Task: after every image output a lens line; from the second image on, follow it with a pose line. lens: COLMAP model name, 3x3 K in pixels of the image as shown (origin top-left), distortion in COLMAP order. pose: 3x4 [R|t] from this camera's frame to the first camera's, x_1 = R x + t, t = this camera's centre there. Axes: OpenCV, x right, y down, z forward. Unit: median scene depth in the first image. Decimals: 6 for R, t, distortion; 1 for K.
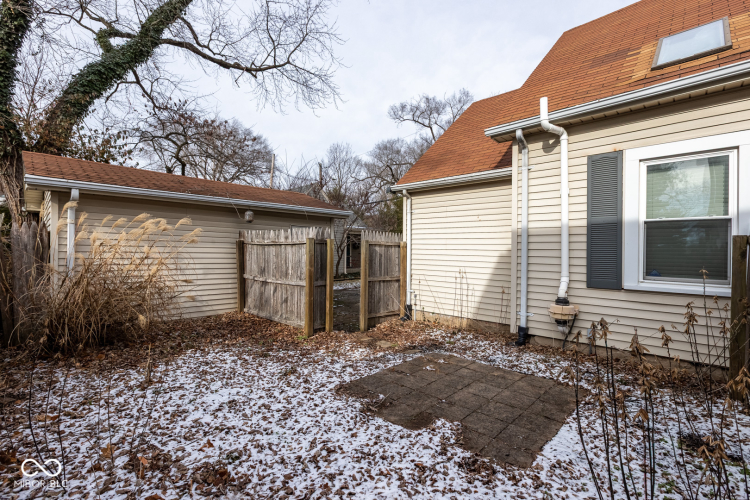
lens RADIAL K [[340.7, 0, 375.3], [0, 340.7, 254.5], [0, 0, 1]] dist [-0.010629, 0.004888]
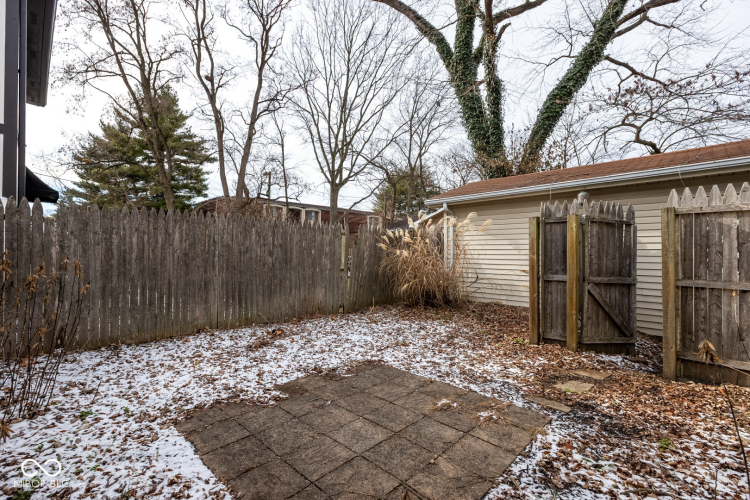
lens RADIAL K [[340.7, 0, 371.6], [0, 340.7, 248.2], [0, 0, 1]] dist [-0.010629, 0.004888]
pose [[-0.016659, -0.025143, -0.999545, 0.879537], [-0.010976, 0.999628, -0.024962, 0.070732], [0.999801, 0.010556, -0.016929, 0.961552]]
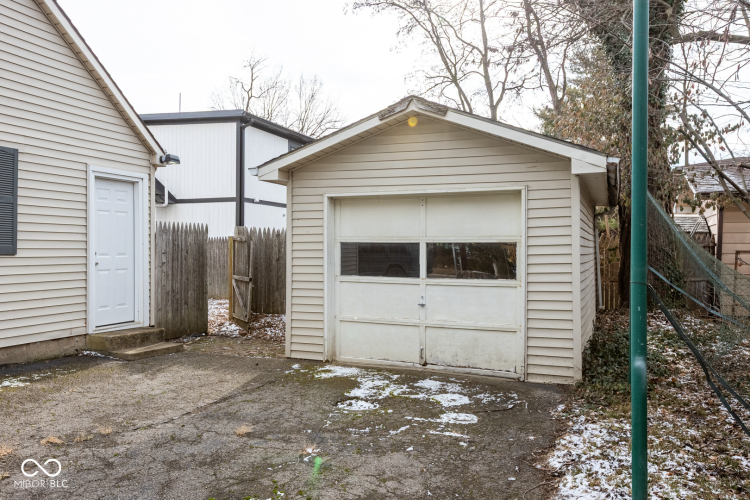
lens RADIAL K [[568.7, 0, 374.5], [0, 568.7, 246.9], [0, 0, 1]] dist [0.004995, 0.020598]
pose [[-0.934305, -0.013142, -0.356232, 0.156584], [-0.013397, 0.999909, -0.001754, -0.018302], [0.356222, 0.003134, -0.934396, 4.545540]]
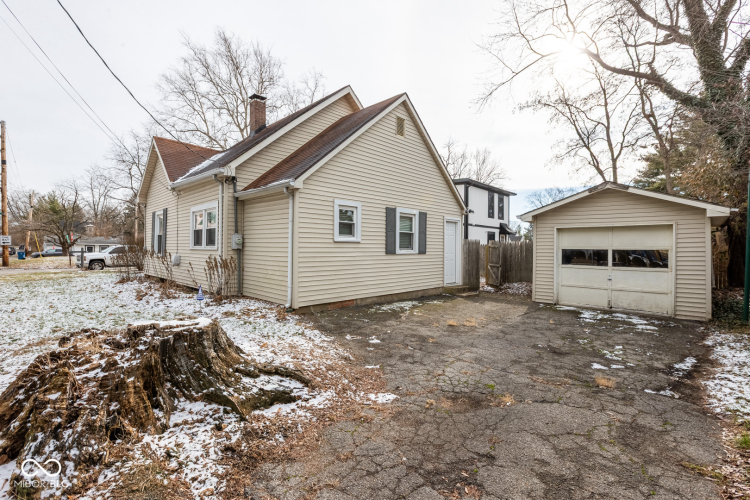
lens RADIAL K [[340.7, 0, 372.7], [0, 340.7, 249.5], [0, 0, 1]] dist [-0.010629, 0.004888]
pose [[-0.999771, -0.015512, 0.014742, 0.970022], [-0.015375, 0.999838, 0.009367, -0.035680], [-0.014885, 0.009138, -0.999847, 5.231680]]
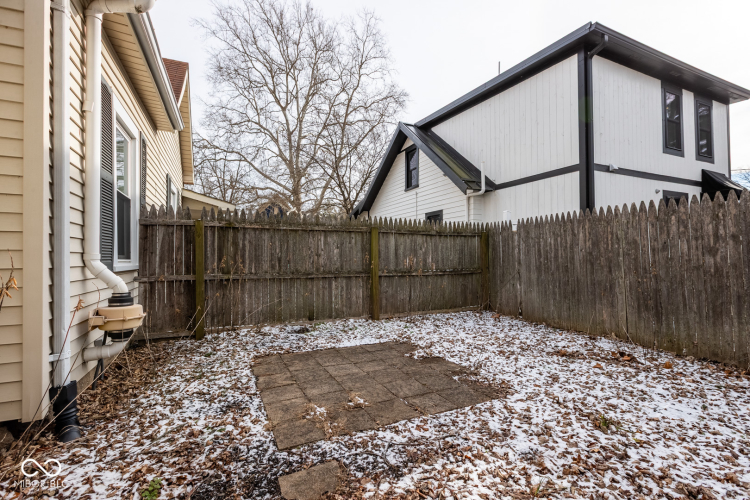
lens RADIAL K [[340.7, 0, 375.0], [0, 340.7, 251.7], [0, 0, 1]] dist [-0.010629, 0.004888]
pose [[-0.928306, 0.000823, 0.371817, -0.109556], [-0.000334, 0.999995, -0.003046, 0.067557], [-0.371818, -0.002952, -0.928301, 1.728539]]
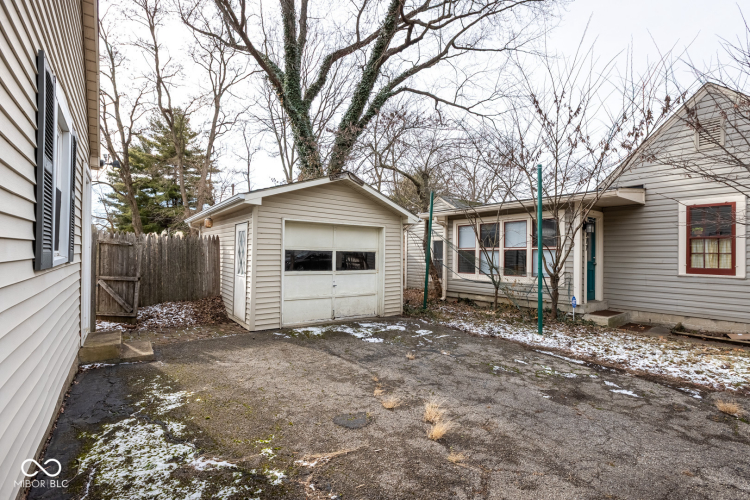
lens RADIAL K [[340.7, 0, 371.8], [0, 340.7, 251.1], [0, 0, 1]] dist [-0.010629, 0.004888]
pose [[-0.172419, -0.017171, -0.984874, 1.337980], [-0.023055, 0.999645, -0.013392, -0.015927], [0.984754, 0.020397, -0.172754, 3.371940]]
